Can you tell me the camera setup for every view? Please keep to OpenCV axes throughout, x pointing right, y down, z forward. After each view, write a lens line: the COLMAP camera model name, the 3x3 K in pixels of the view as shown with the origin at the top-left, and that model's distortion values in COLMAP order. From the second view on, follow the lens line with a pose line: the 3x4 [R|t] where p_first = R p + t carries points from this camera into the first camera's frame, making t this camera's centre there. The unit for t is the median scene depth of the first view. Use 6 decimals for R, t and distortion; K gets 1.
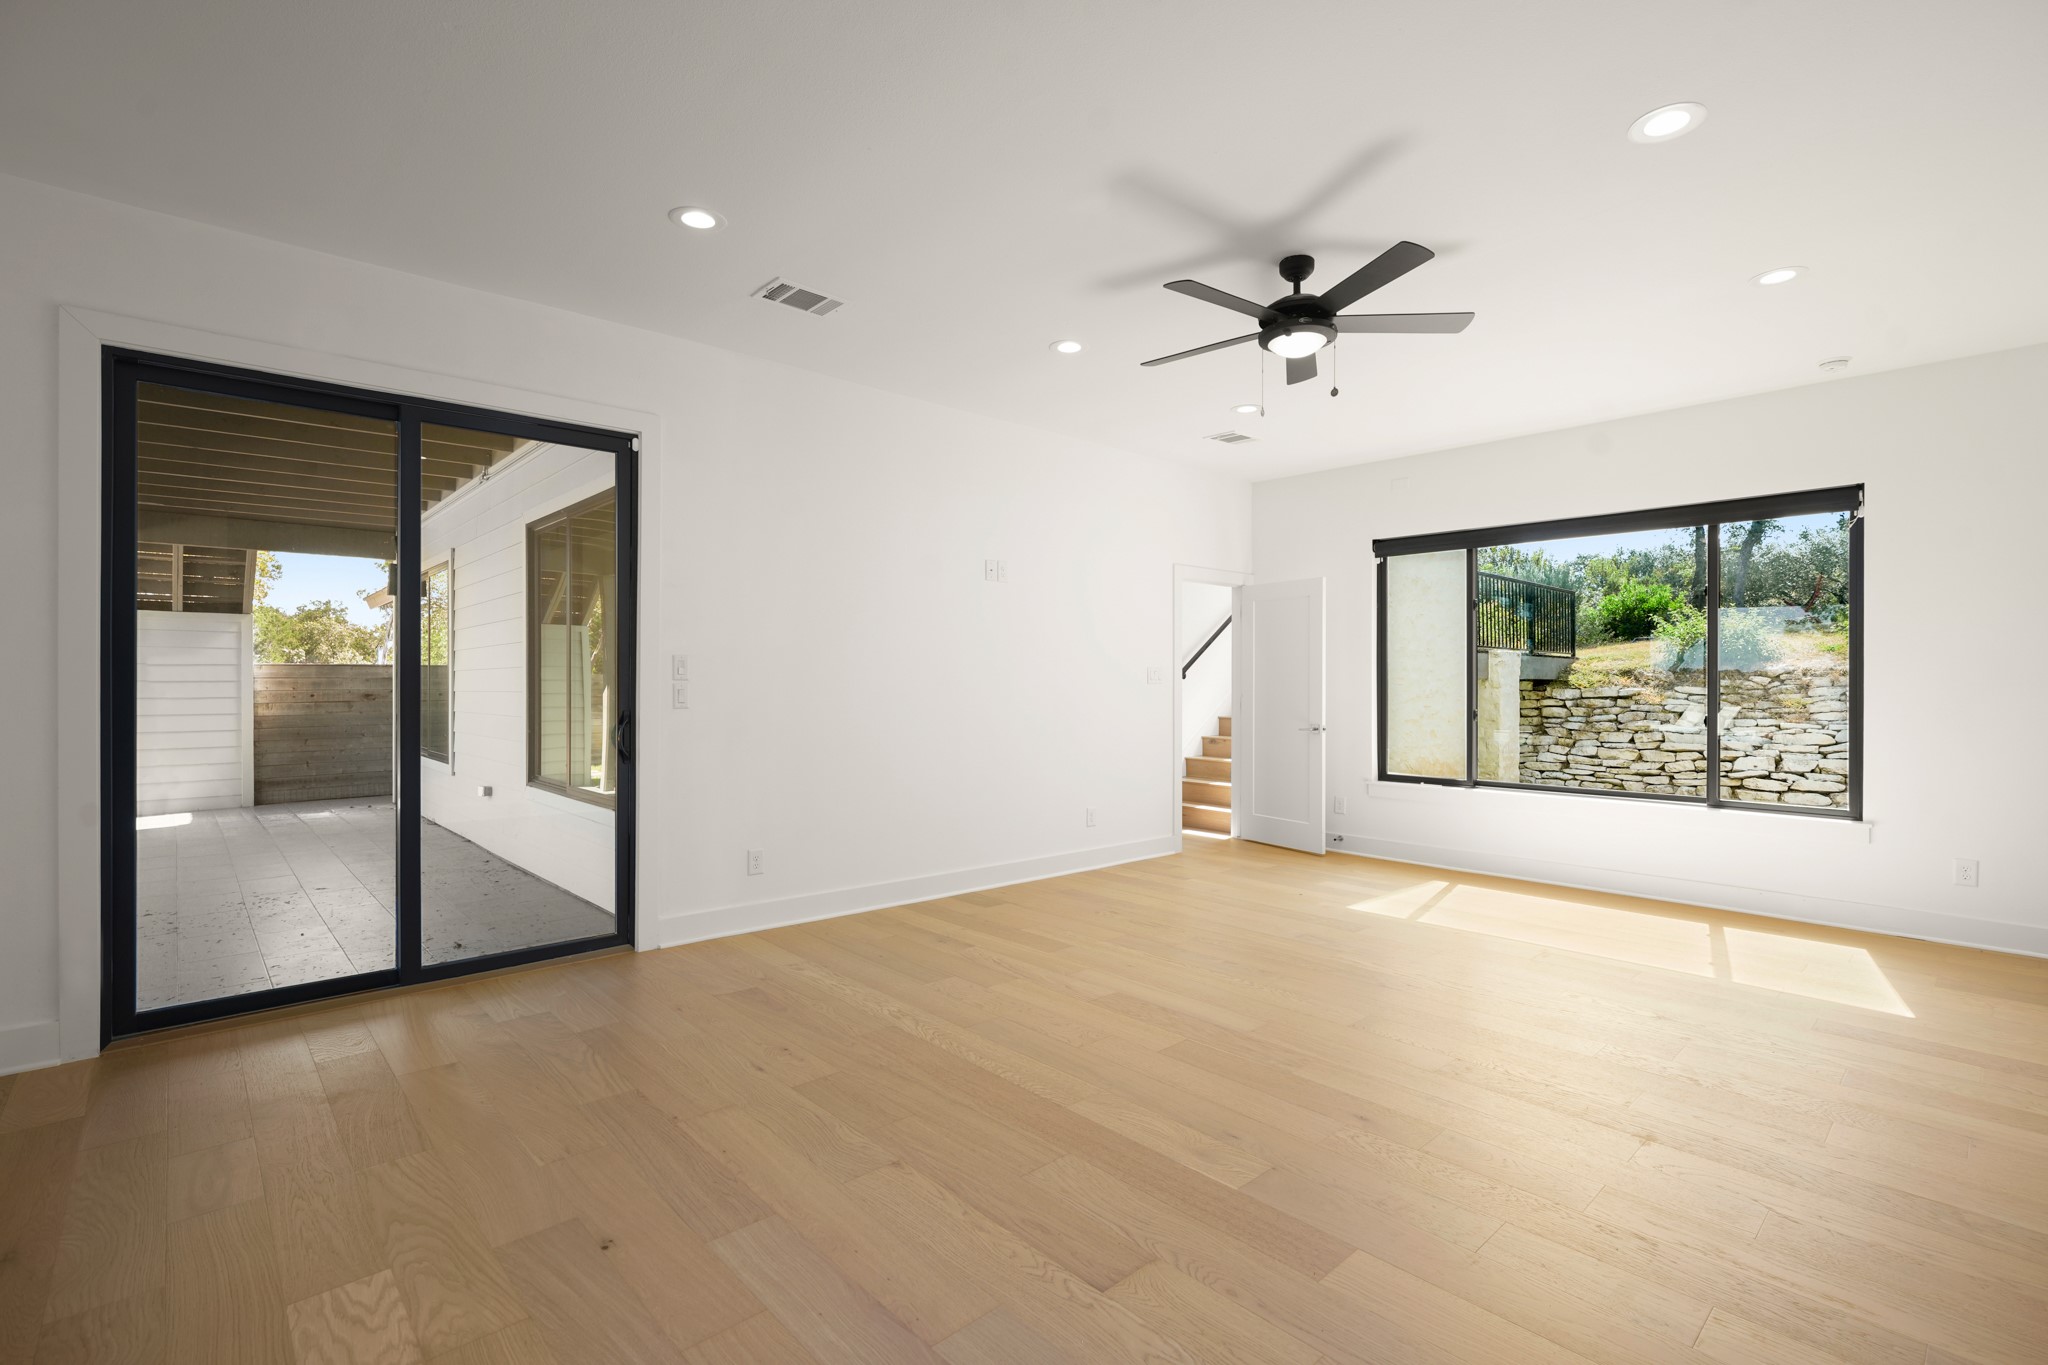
lens RADIAL K [[933.6, 0, 1029.2], [0, 933.6, 680.0], [0, 0, 1]] dist [-0.004819, 0.001228]
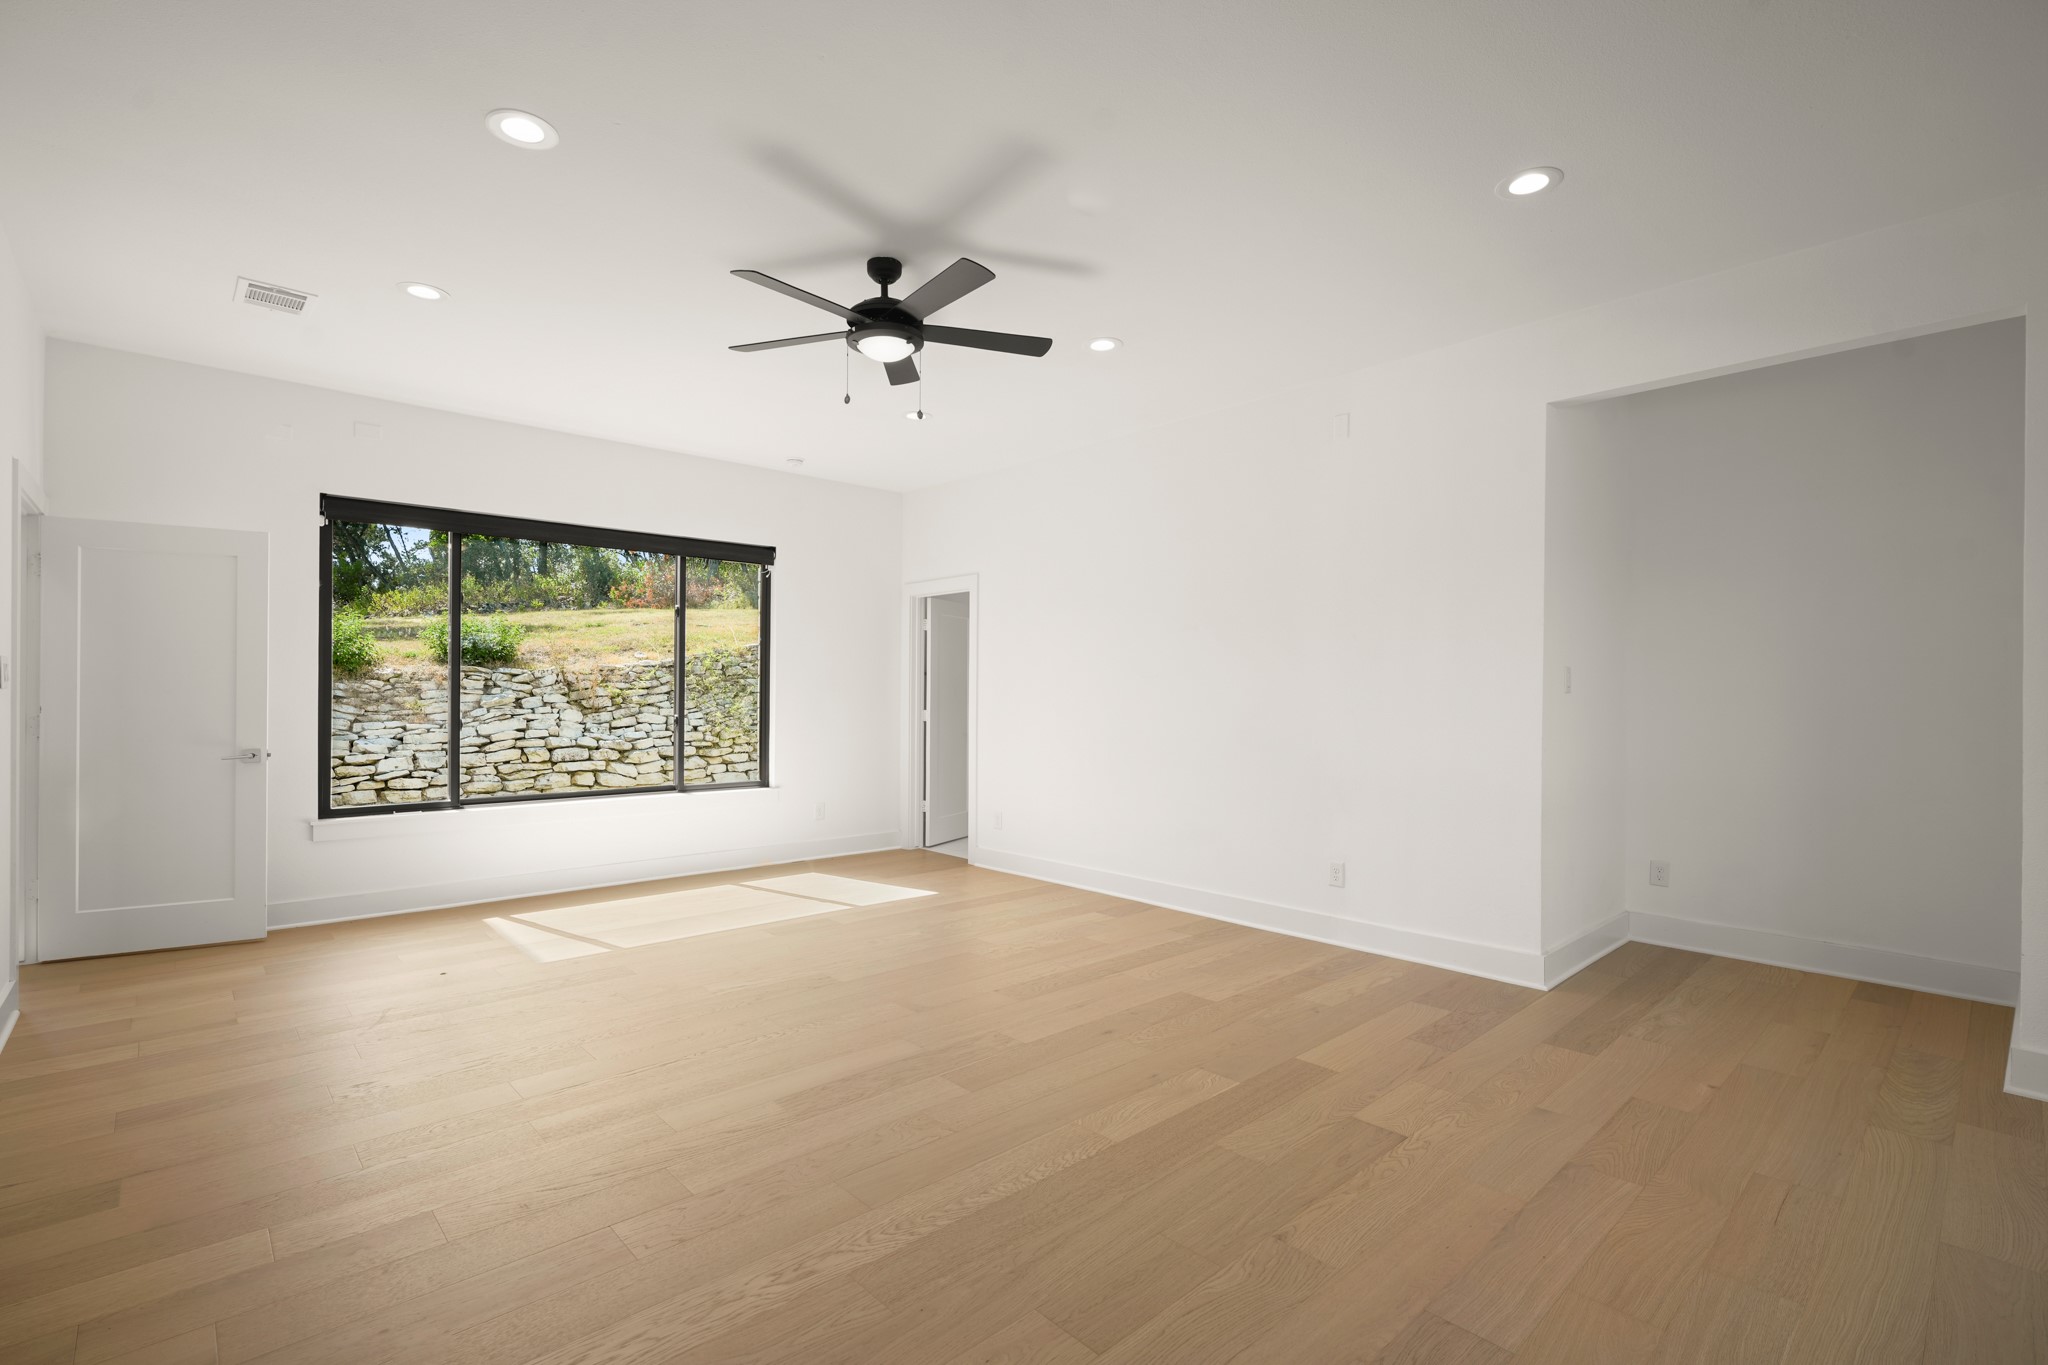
lens RADIAL K [[933.6, 0, 1019.4], [0, 933.6, 694.4], [0, 0, 1]] dist [-0.004819, 0.001228]
pose [[0.000845, -0.007481, 0.999972, -0.372407], [-0.007564, 0.999943, 0.007487, -0.001259], [-0.999971, -0.007570, 0.000788, 0.453514]]
